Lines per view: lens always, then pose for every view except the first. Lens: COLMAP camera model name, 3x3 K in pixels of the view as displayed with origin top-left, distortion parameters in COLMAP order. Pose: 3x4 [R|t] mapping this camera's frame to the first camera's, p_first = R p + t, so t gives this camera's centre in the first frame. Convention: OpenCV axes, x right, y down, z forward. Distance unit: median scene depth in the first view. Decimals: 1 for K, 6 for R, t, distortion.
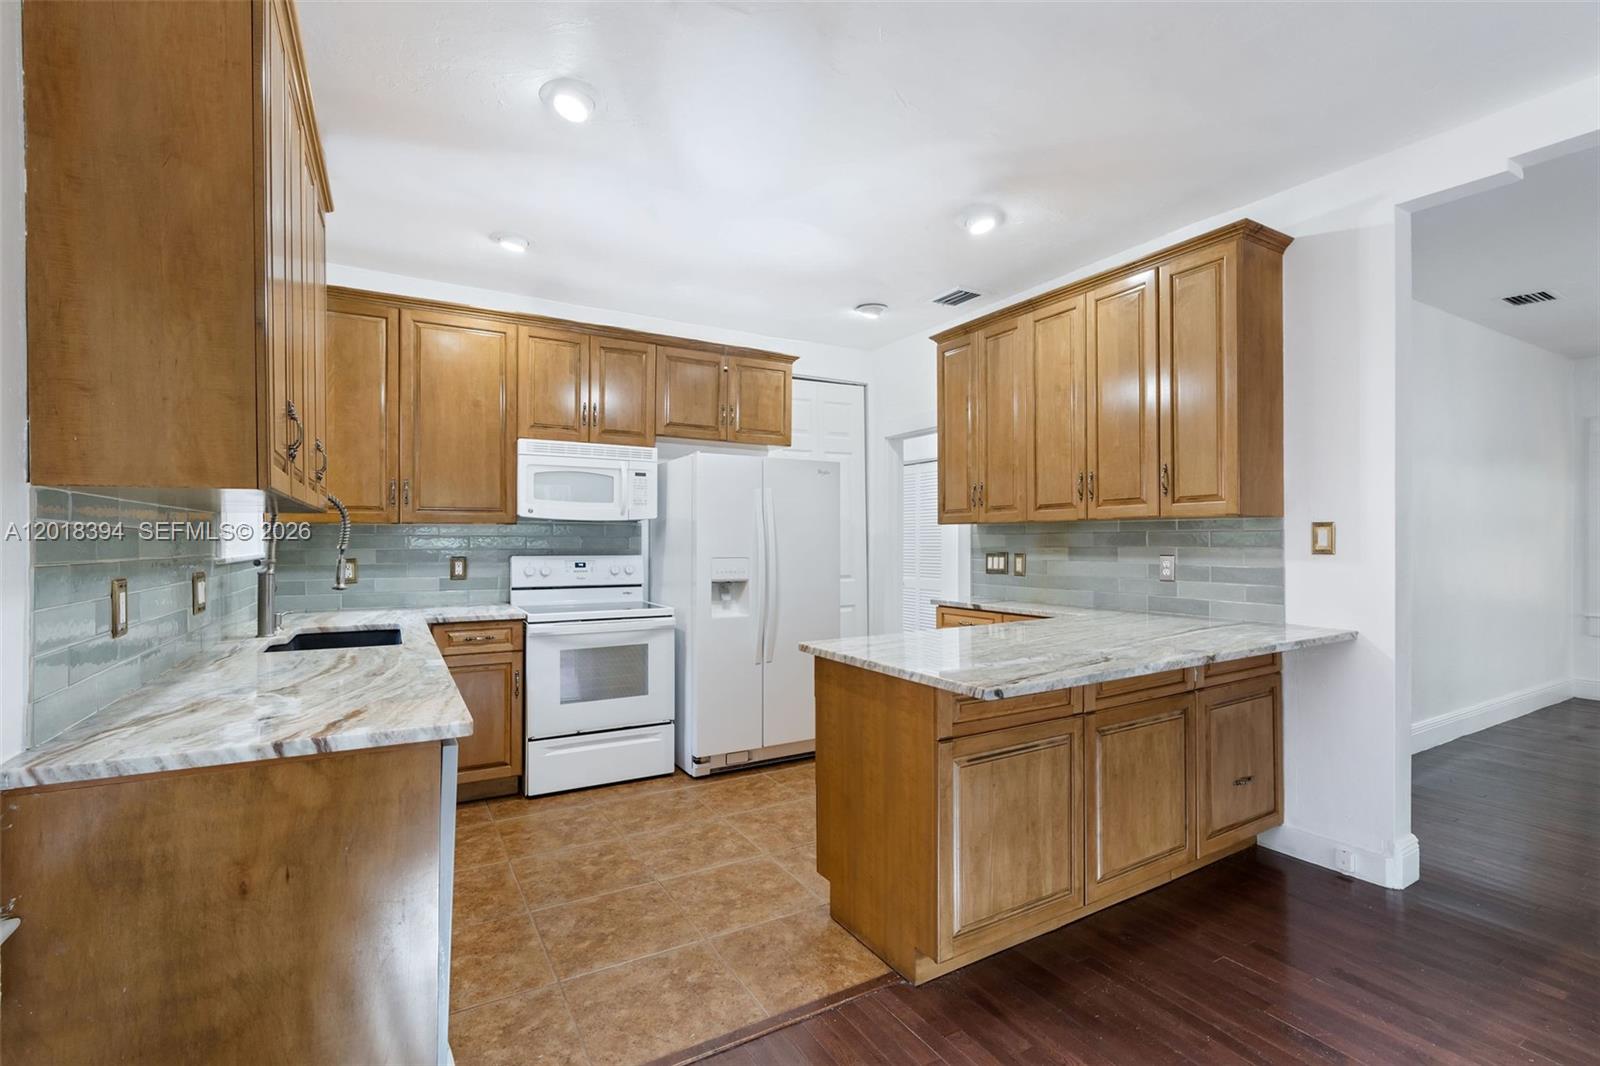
lens RADIAL K [[722.7, 0, 797.3], [0, 722.7, 537.4], [0, 0, 1]] dist [-0.000582, 0.000231]
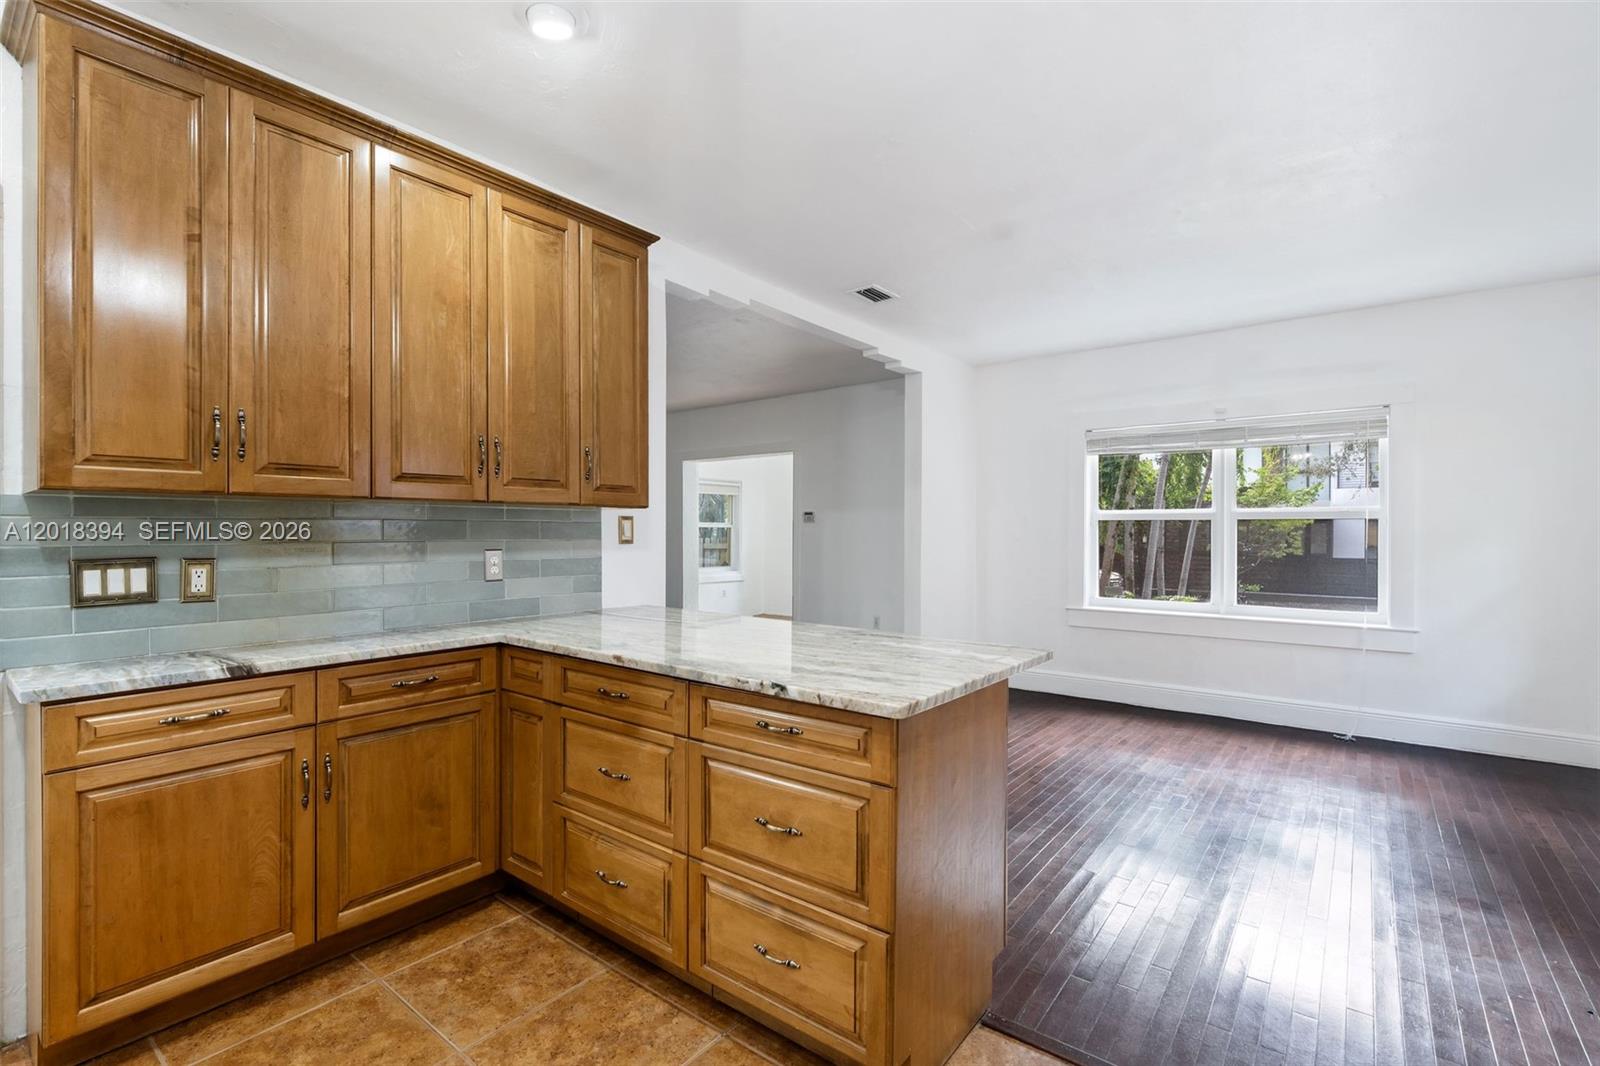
lens RADIAL K [[722.7, 0, 797.3], [0, 722.7, 537.4], [0, 0, 1]] dist [-0.000582, 0.000231]
pose [[-0.374401, -0.001355, 0.927266, -0.357813], [-0.000012, 0.999999, 0.001456, 0.008984], [-0.927267, 0.000534, -0.374400, 0.935880]]
